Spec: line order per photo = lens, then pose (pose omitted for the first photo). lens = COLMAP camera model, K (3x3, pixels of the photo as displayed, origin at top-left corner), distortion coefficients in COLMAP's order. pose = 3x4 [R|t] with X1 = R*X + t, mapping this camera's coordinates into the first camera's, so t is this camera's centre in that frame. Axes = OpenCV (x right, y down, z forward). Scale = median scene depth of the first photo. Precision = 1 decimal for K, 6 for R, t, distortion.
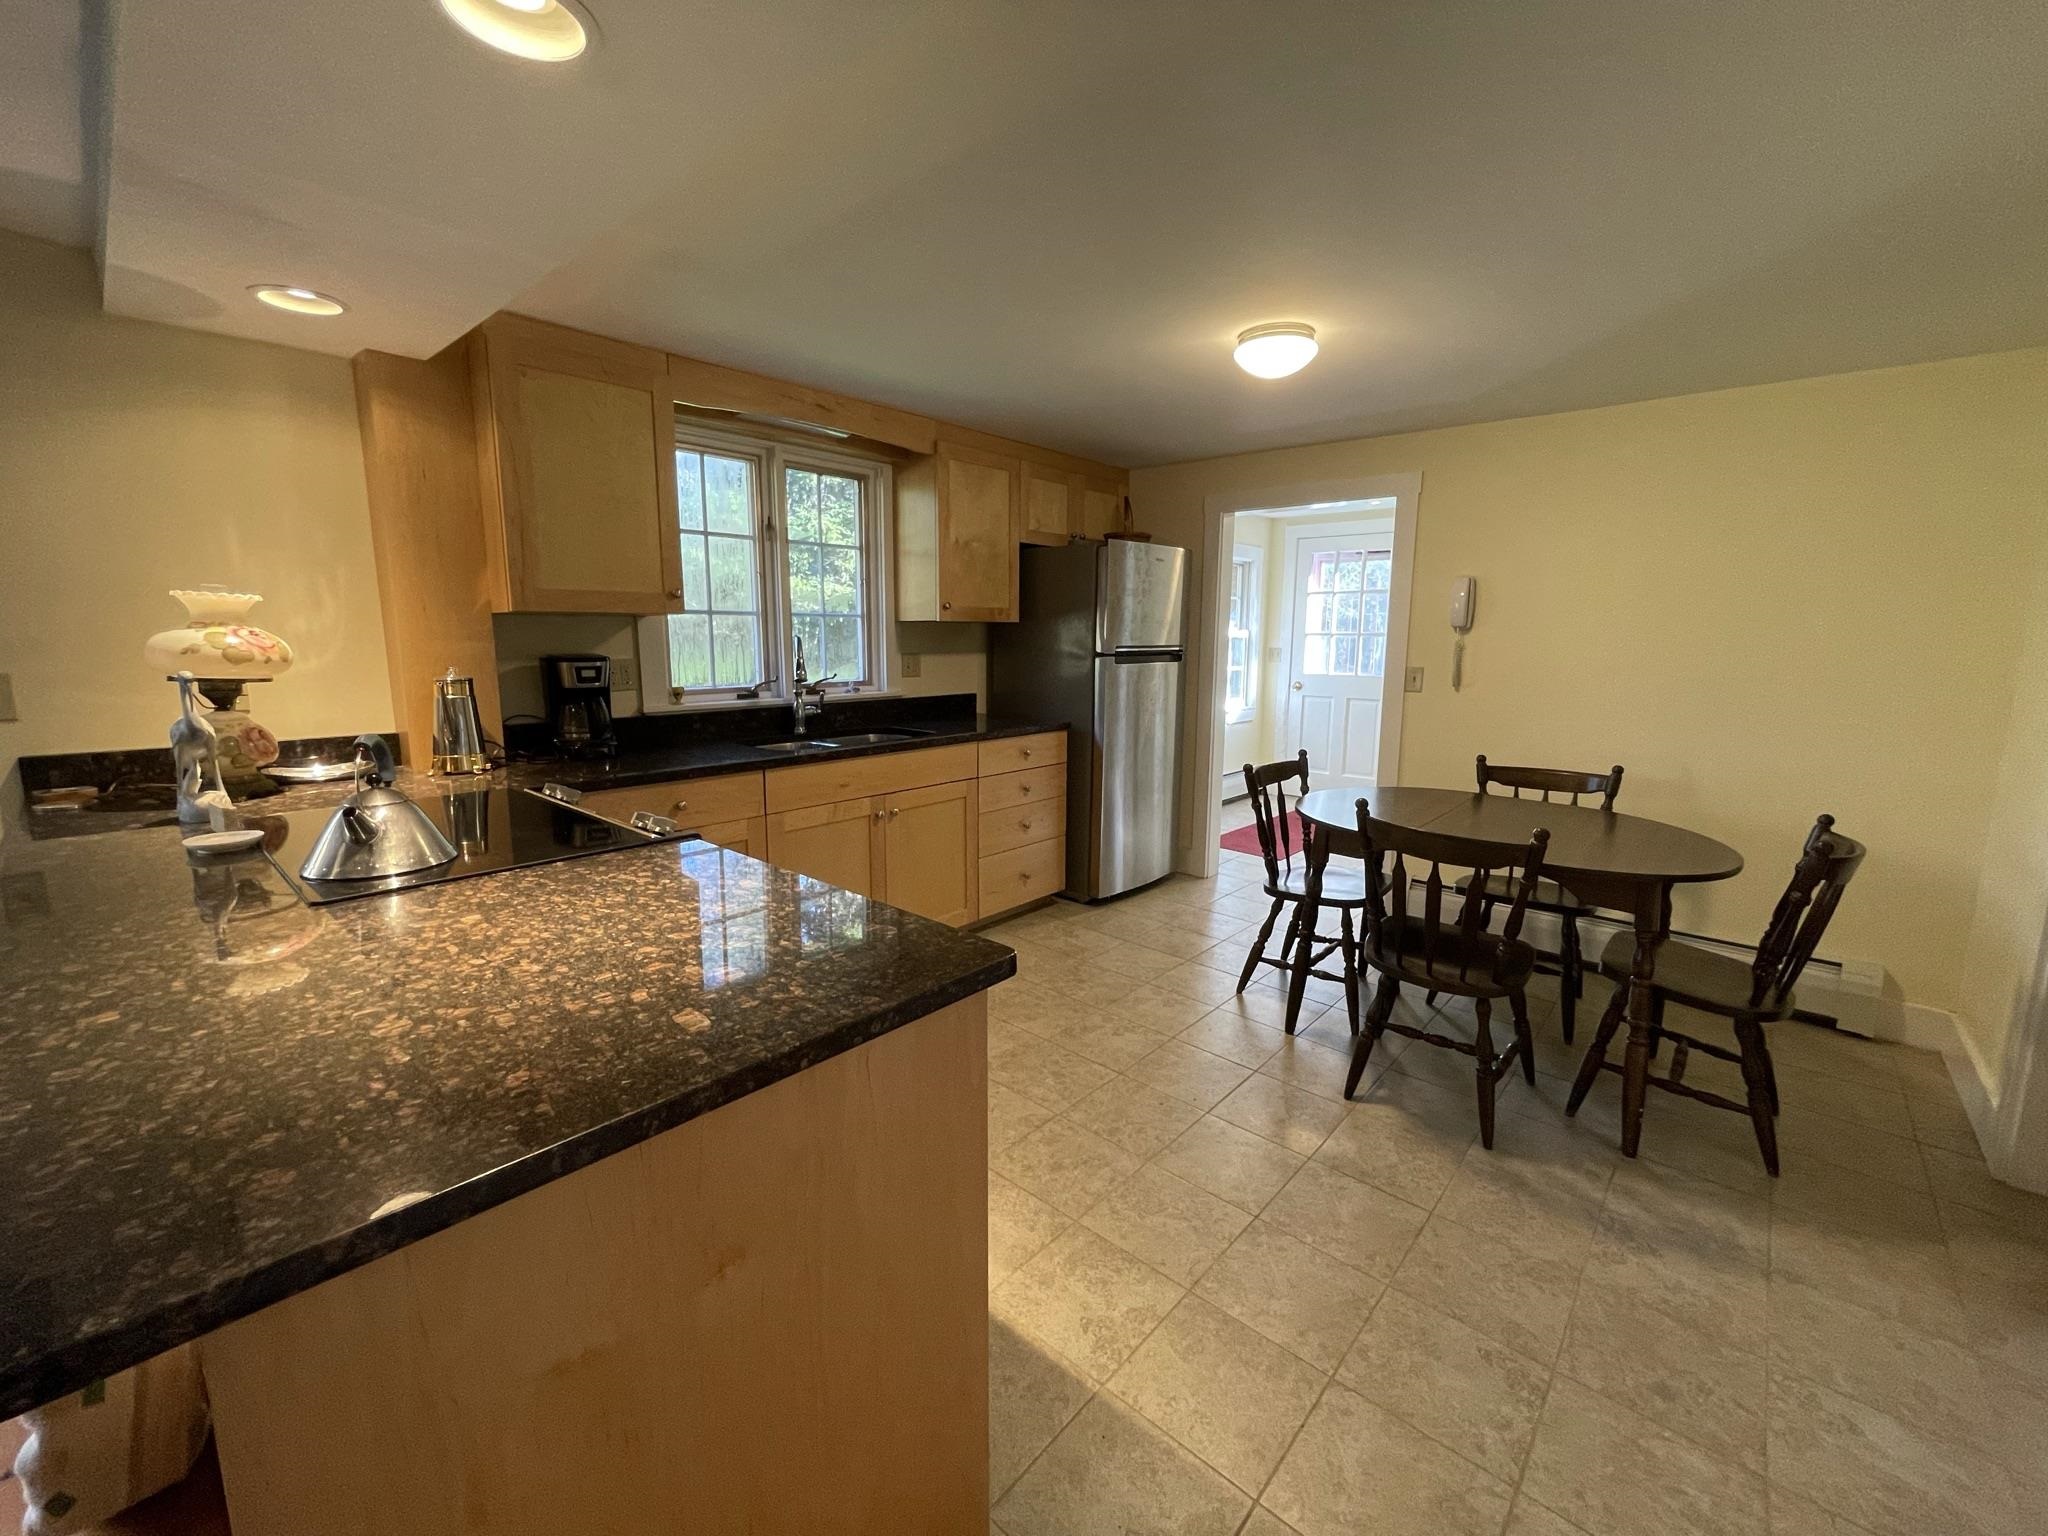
lens RADIAL K [[828.7, 0, 1022.5], [0, 828.7, 765.8], [0, 0, 1]] dist [-0.001416, 0.000629]
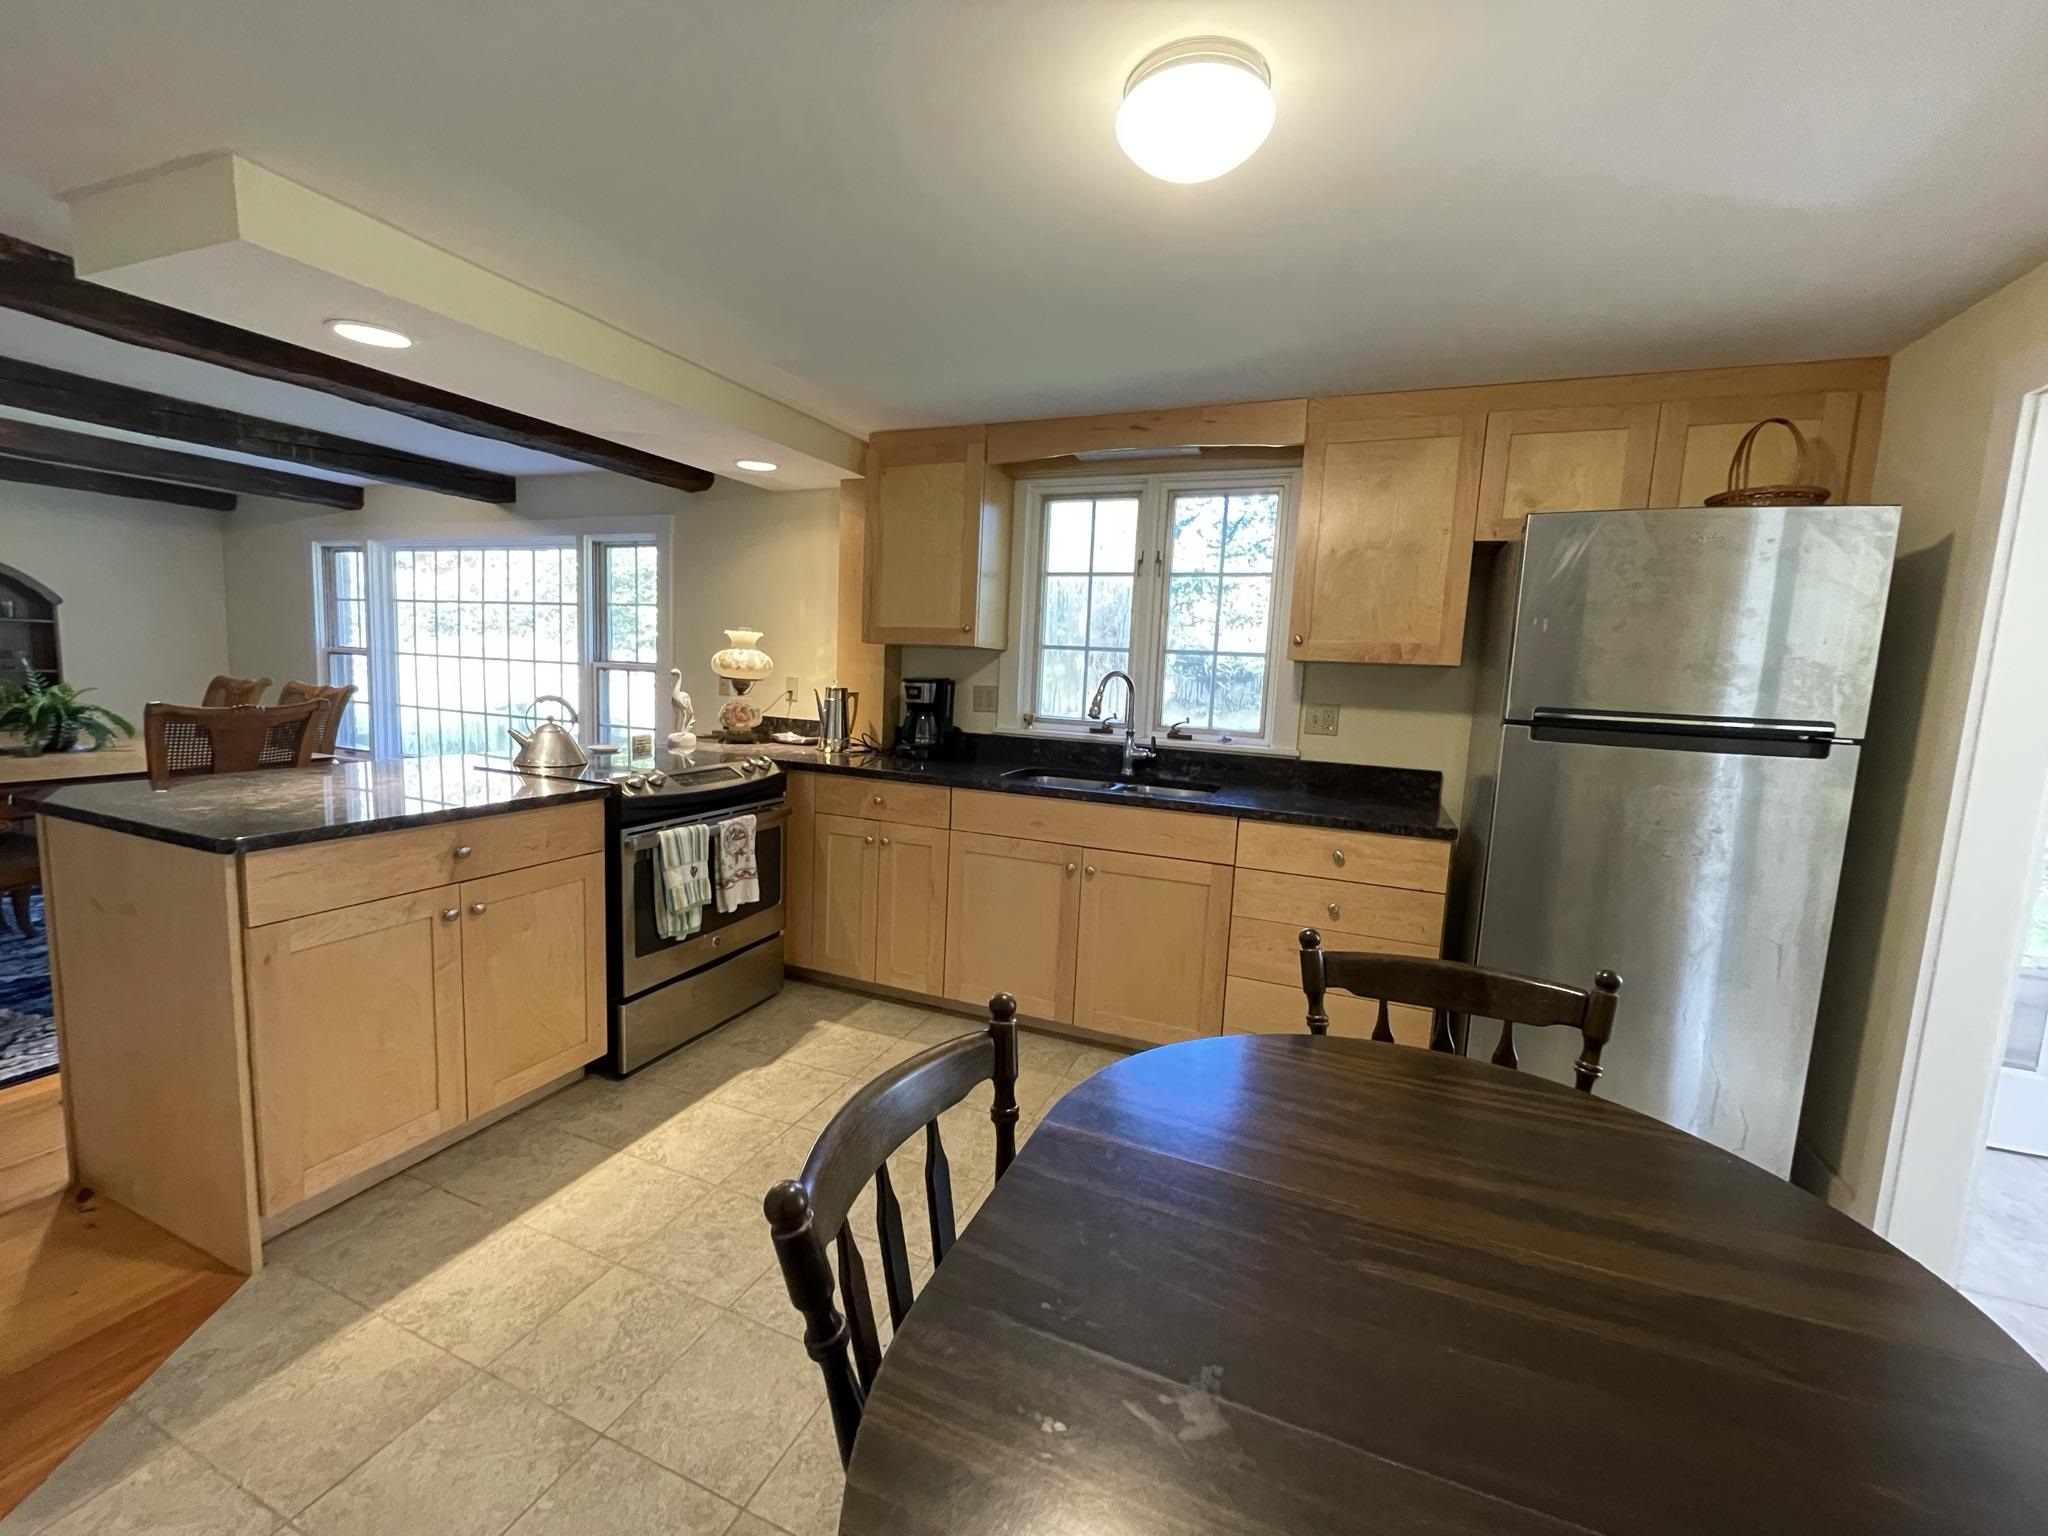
lens RADIAL K [[828.7, 0, 1023.7], [0, 828.7, 761.2], [0, 0, 1]] dist [-0.001416, 0.000629]
pose [[0.334157, 0.117055, -0.935220, 0.584699], [-0.191593, 0.979977, 0.054200, -0.085009], [0.922839, 0.161070, 0.349893, 0.568891]]
